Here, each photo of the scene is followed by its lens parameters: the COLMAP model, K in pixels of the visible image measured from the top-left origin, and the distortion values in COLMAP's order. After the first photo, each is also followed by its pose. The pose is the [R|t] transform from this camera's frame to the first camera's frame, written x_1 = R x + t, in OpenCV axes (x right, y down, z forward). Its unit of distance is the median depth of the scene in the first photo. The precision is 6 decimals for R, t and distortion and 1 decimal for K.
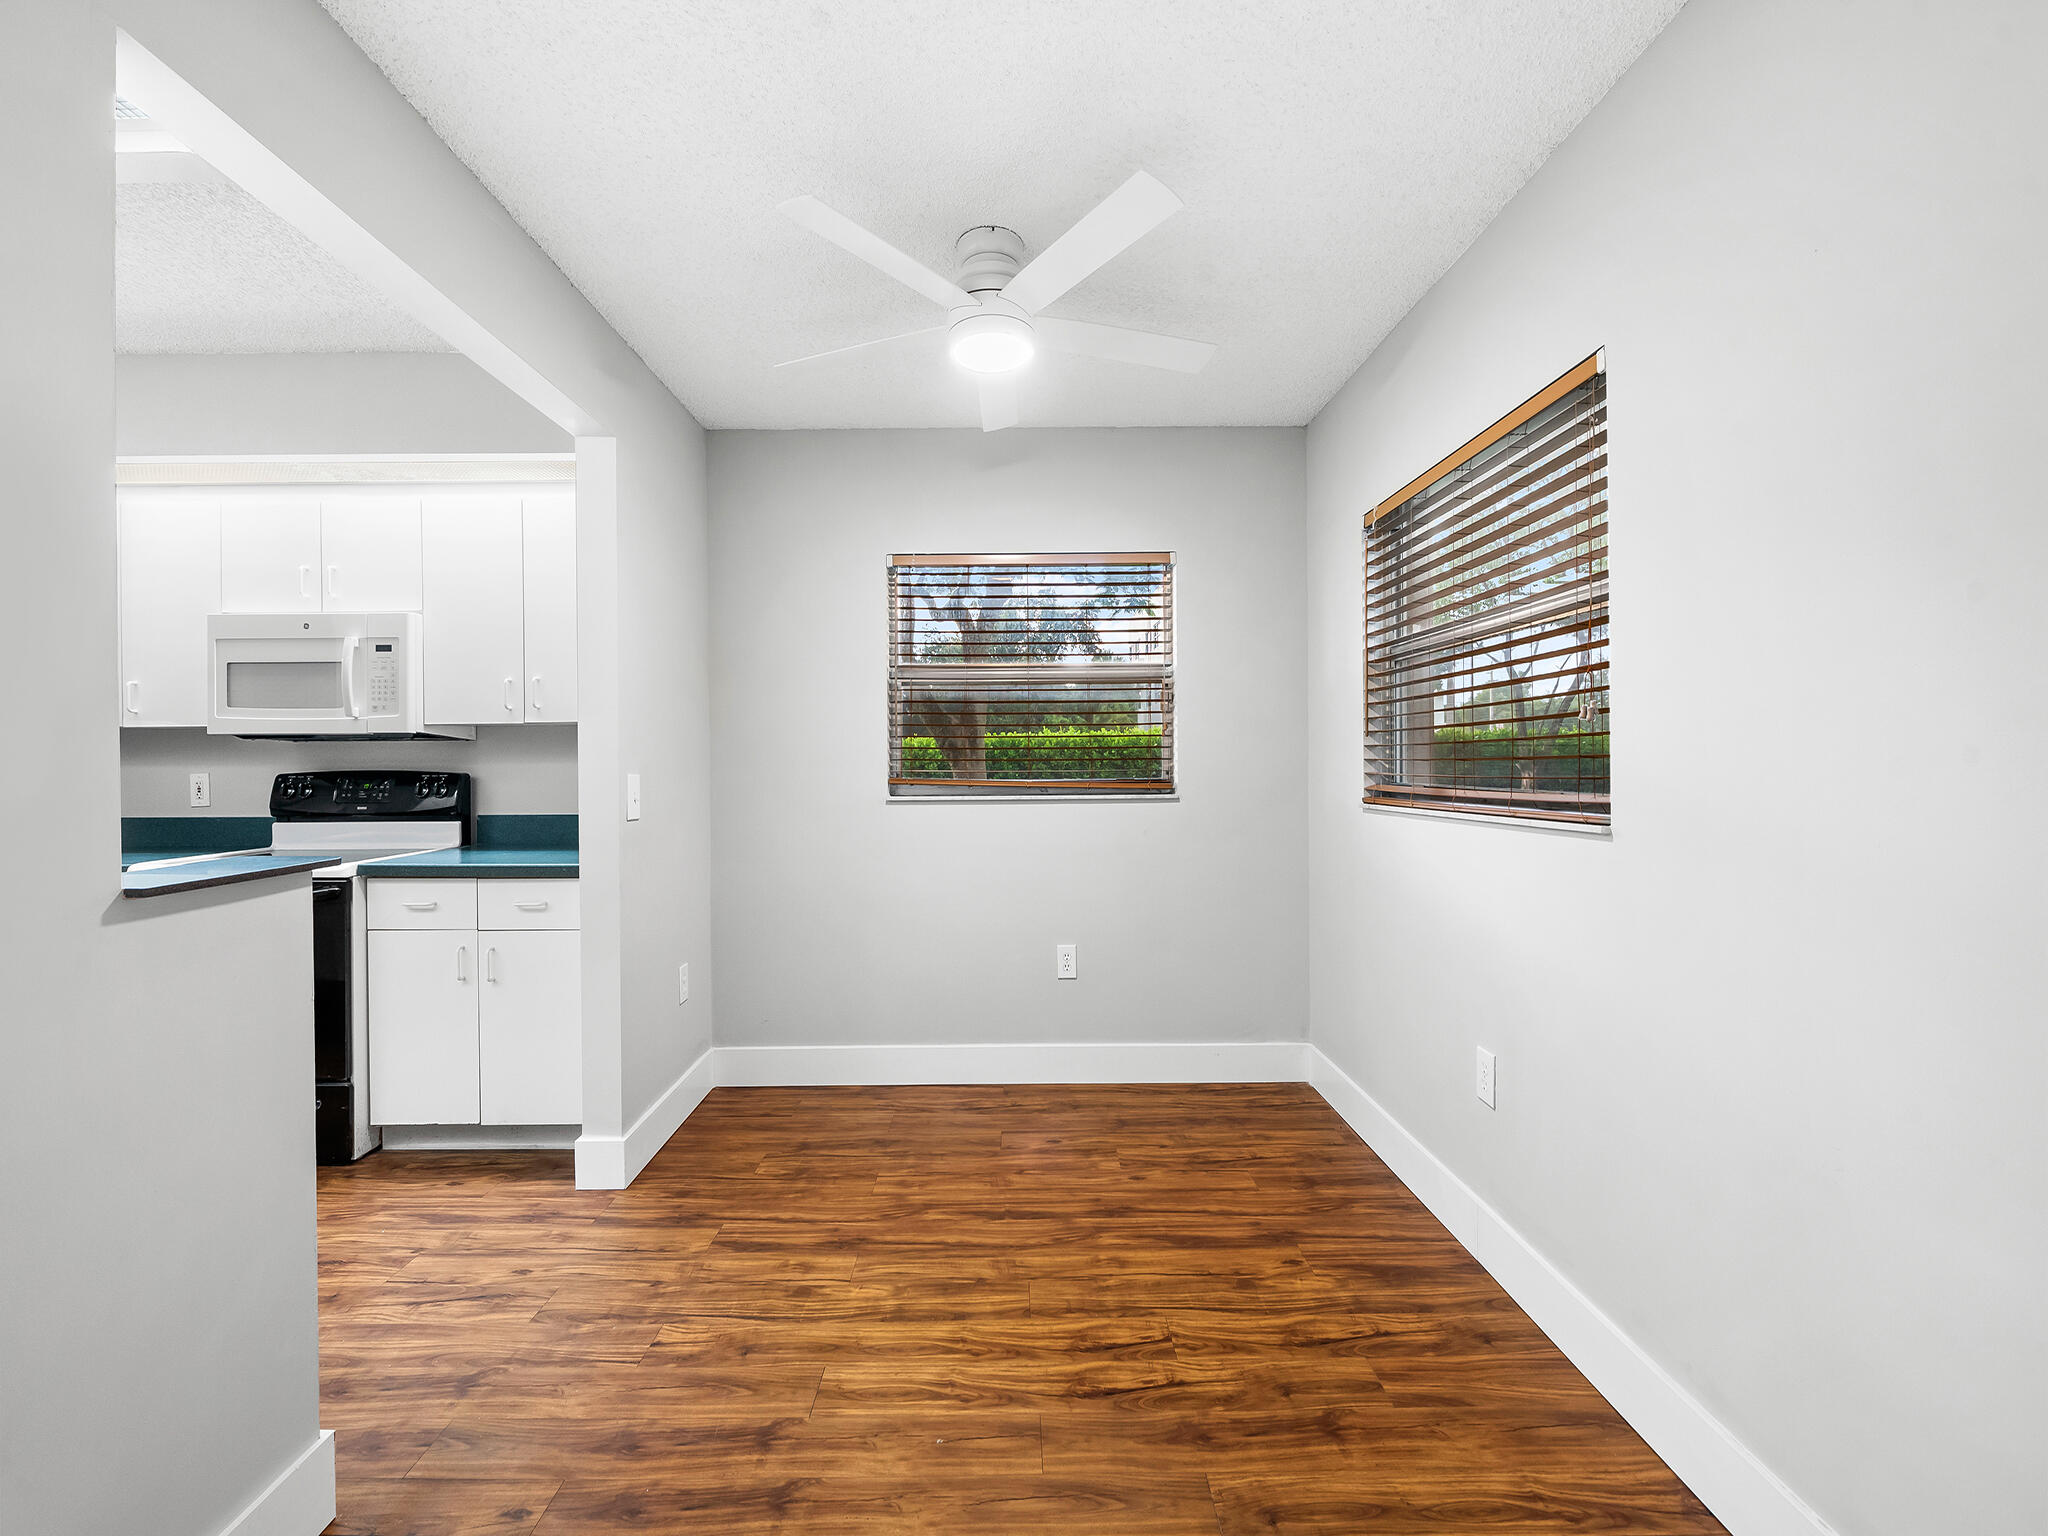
lens RADIAL K [[837.8, 0, 1015.1], [0, 837.8, 760.4], [0, 0, 1]] dist [0.005109, -0.005226]
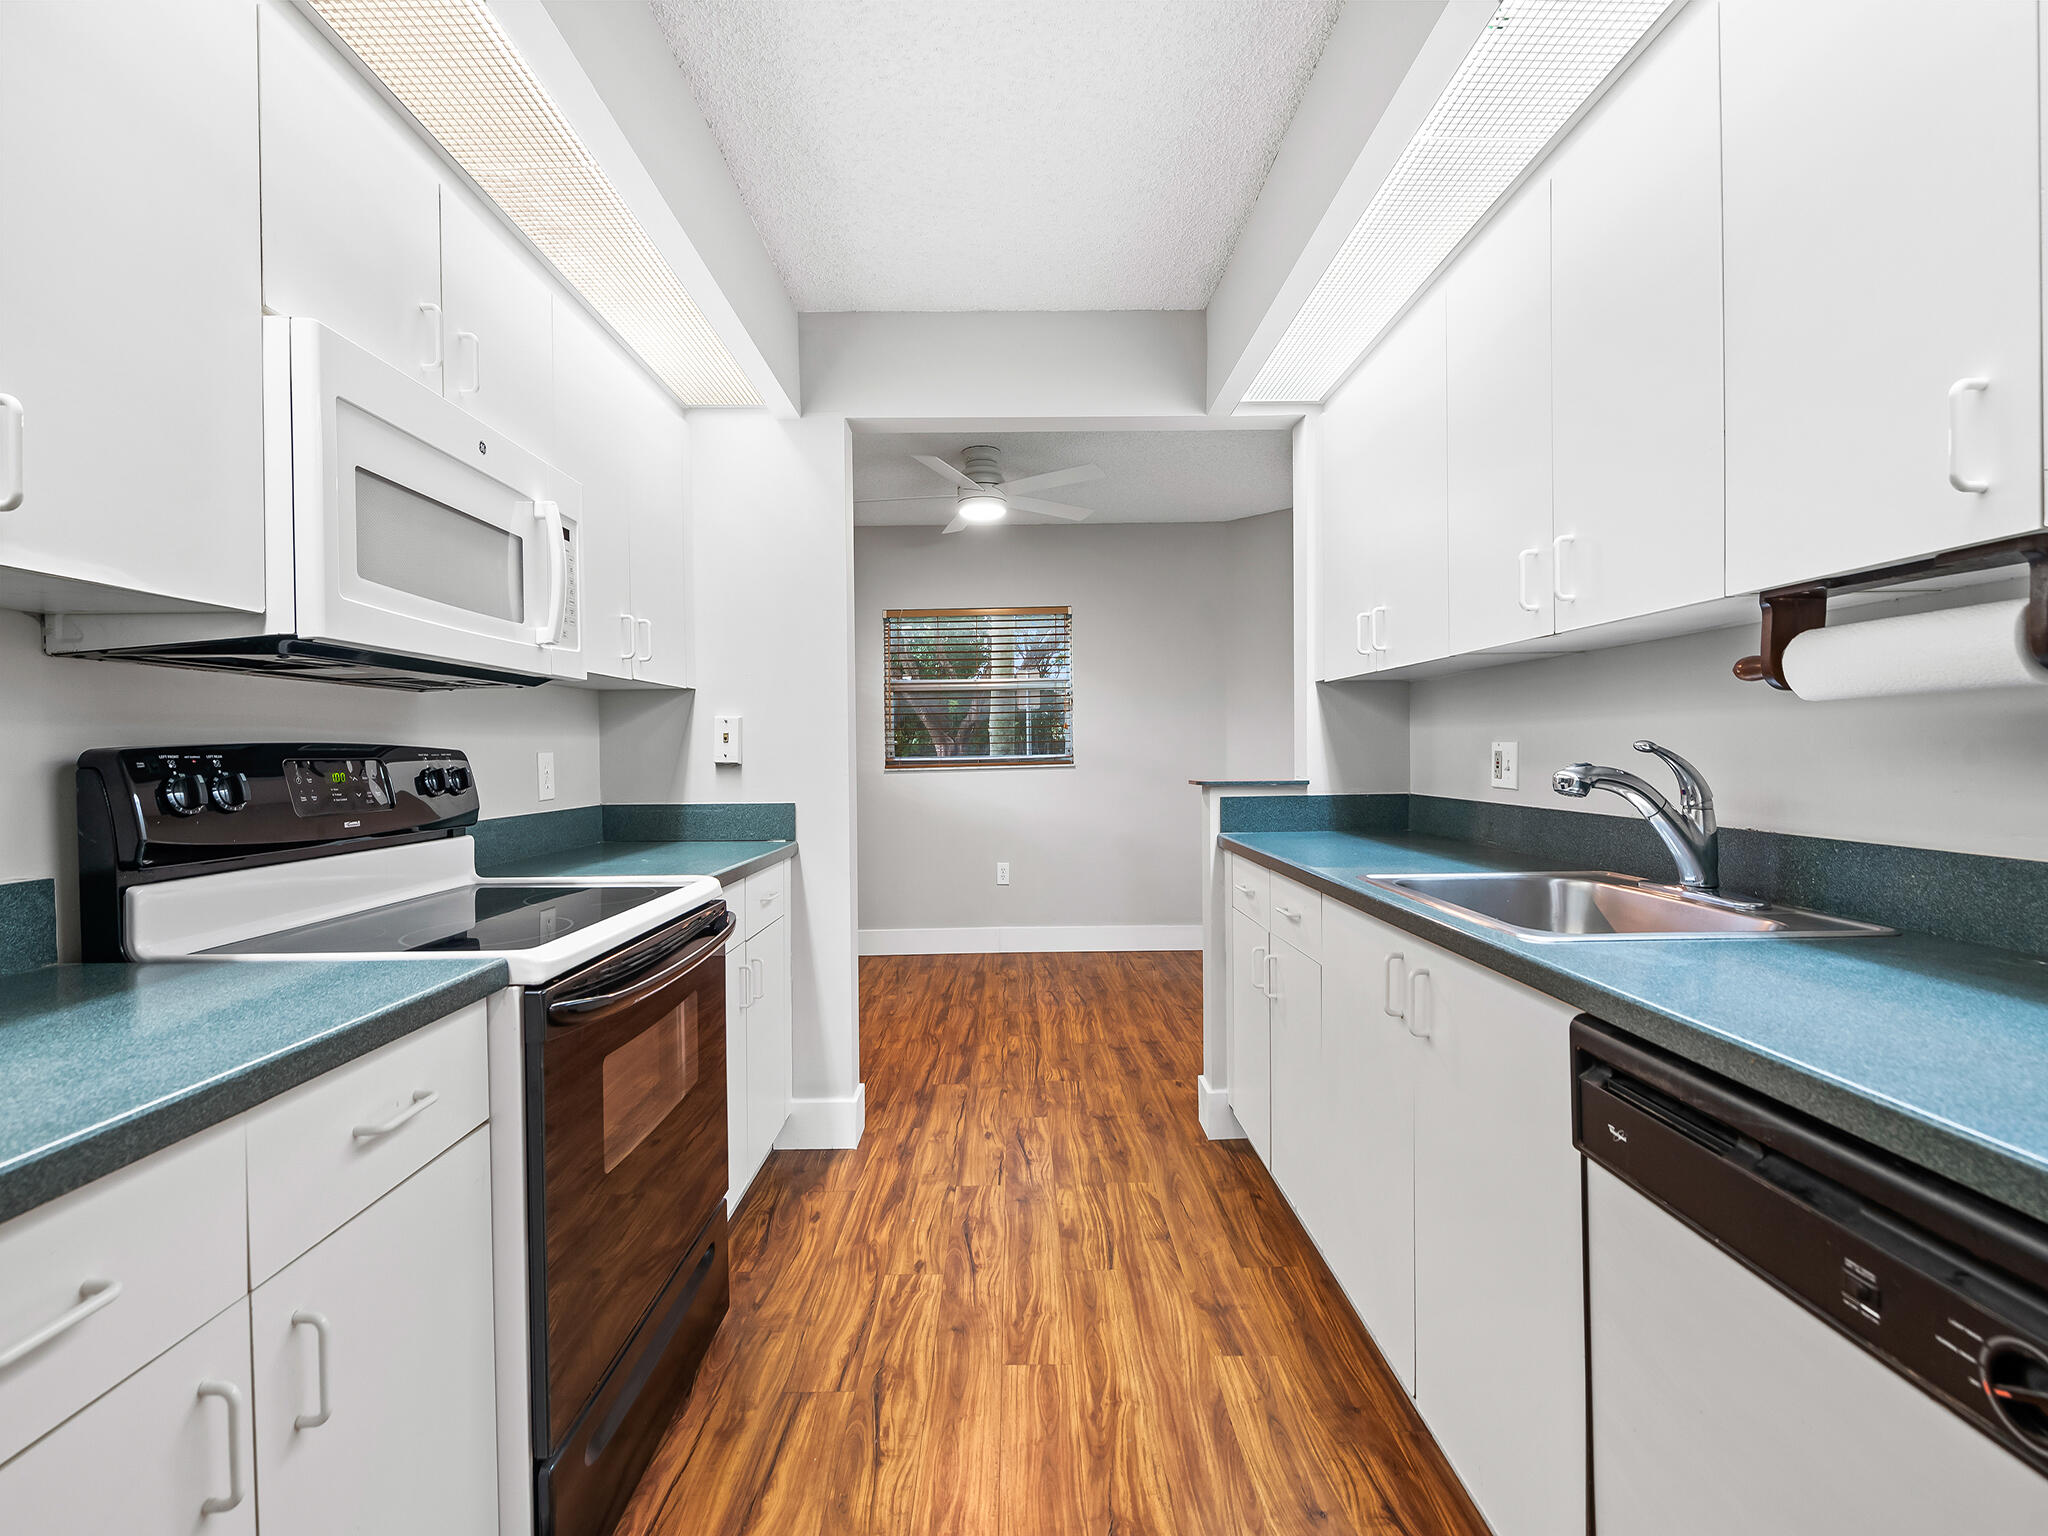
lens RADIAL K [[837.8, 0, 1009.7], [0, 837.8, 764.1], [0, 0, 1]] dist [0.005109, -0.005226]
pose [[0.008392, -0.010381, 0.999911, -1.654915], [0.013291, 0.999859, 0.010269, 0.031498], [-0.999876, 0.013204, 0.008529, 0.848990]]
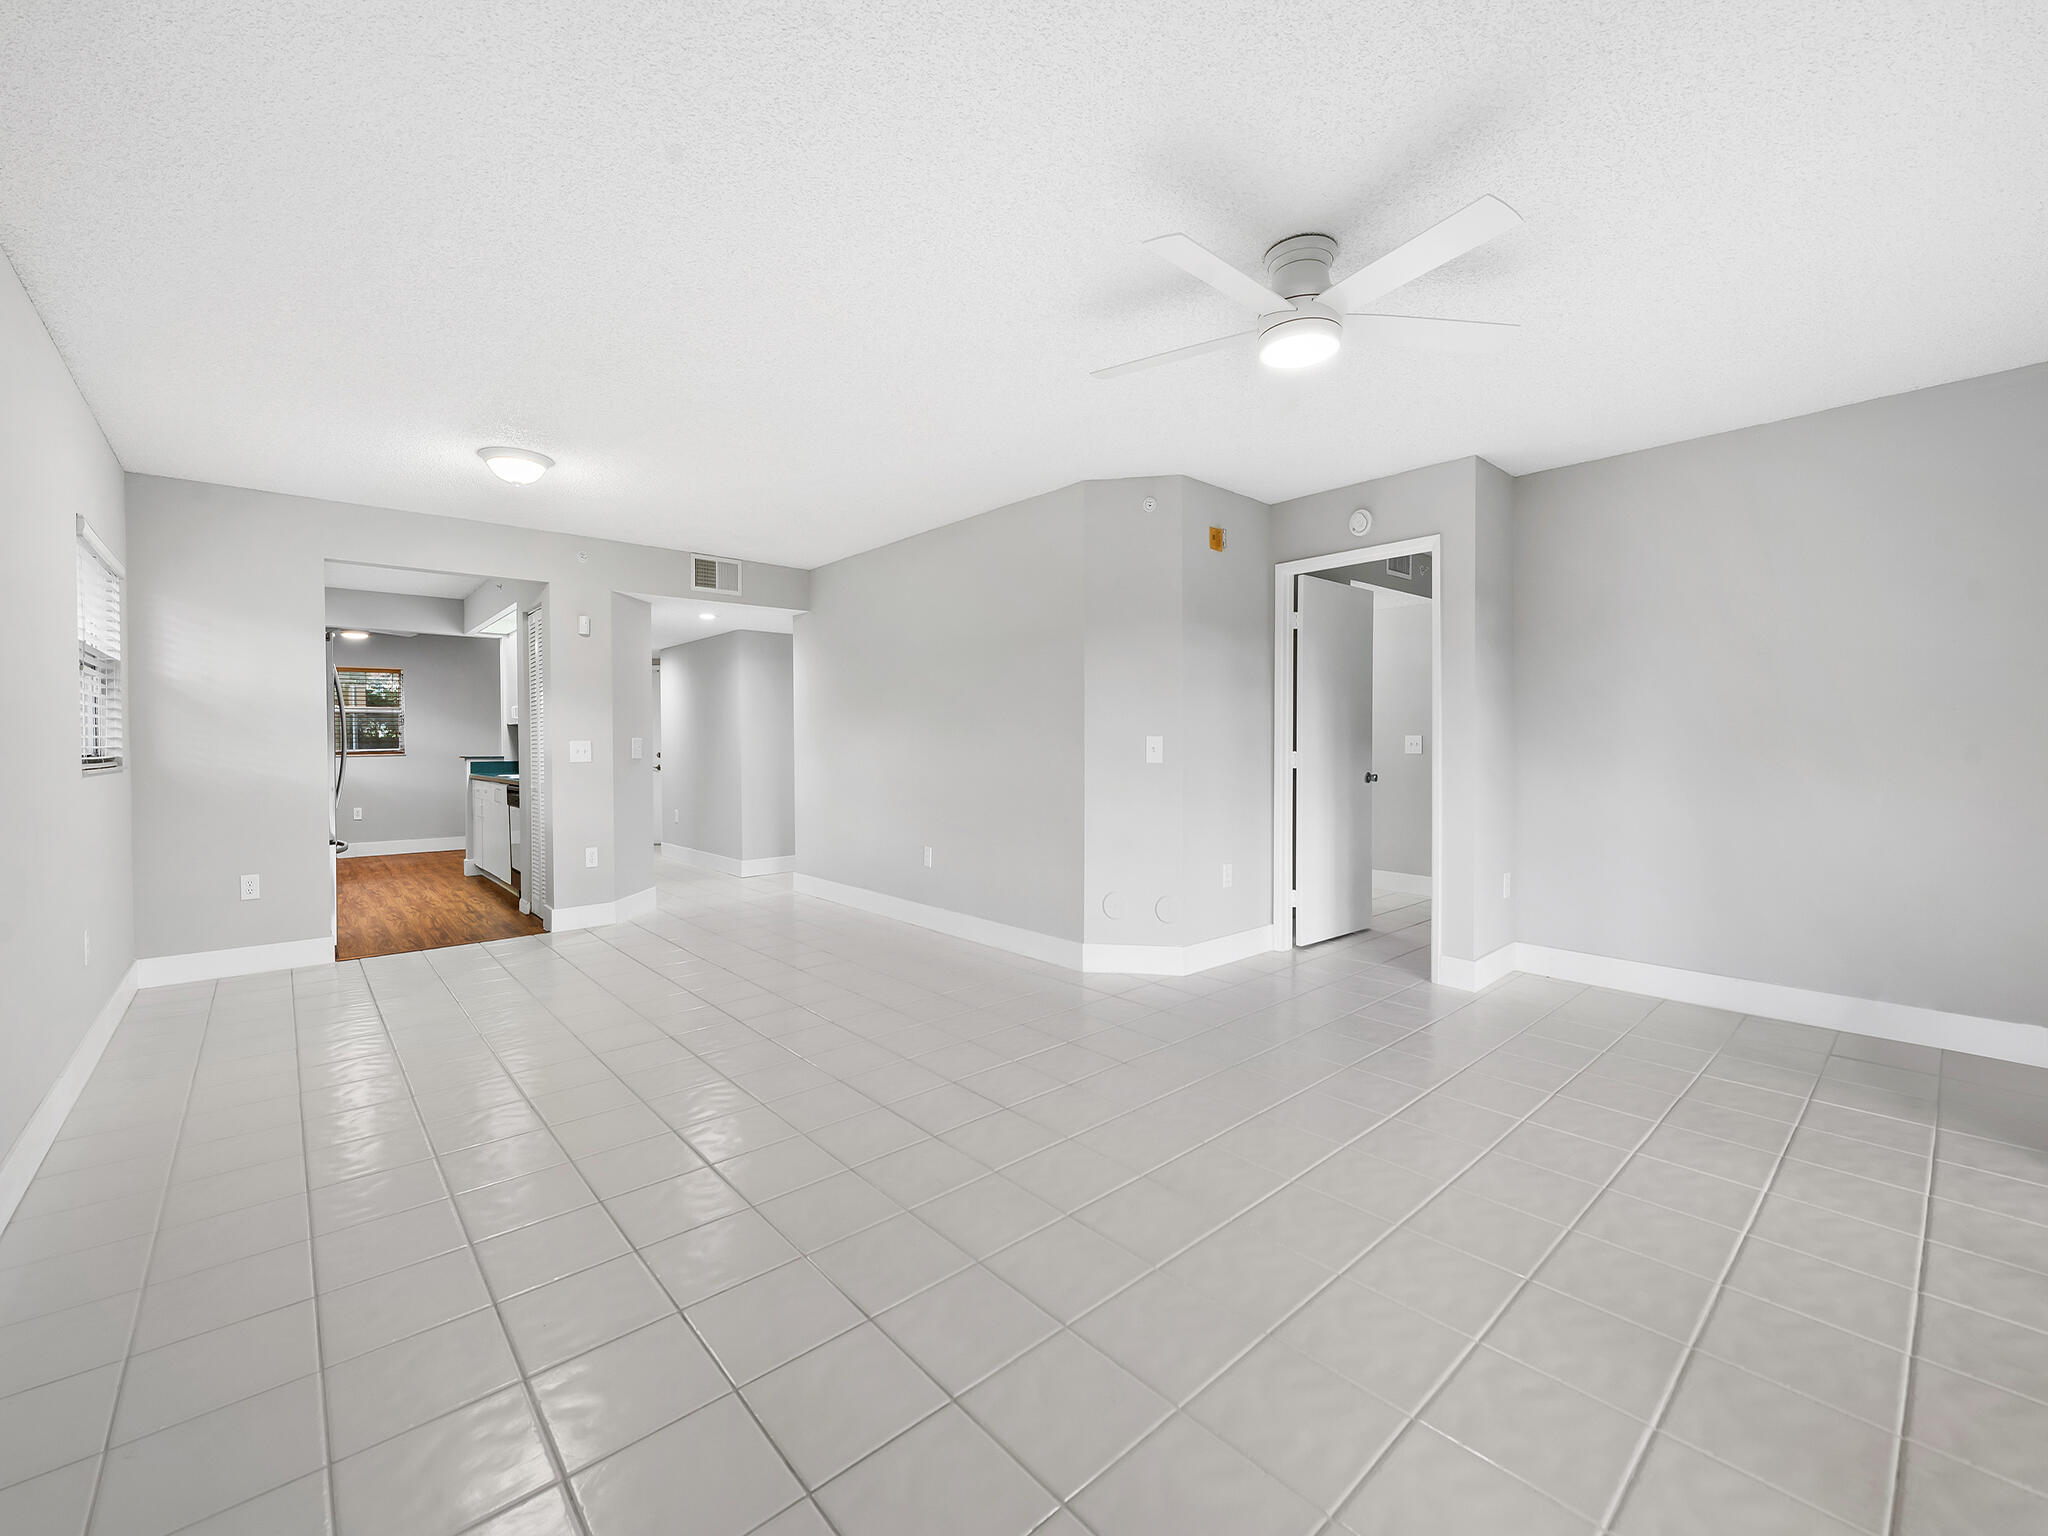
lens RADIAL K [[837.8, 0, 1003.4], [0, 837.8, 764.5], [0, 0, 1]] dist [0.005109, -0.005226]
pose [[-0.647326, -0.006566, 0.762185, -4.437658], [0.011810, 0.999756, 0.018643, 0.063596], [-0.762122, 0.021070, -0.647091, 1.120830]]
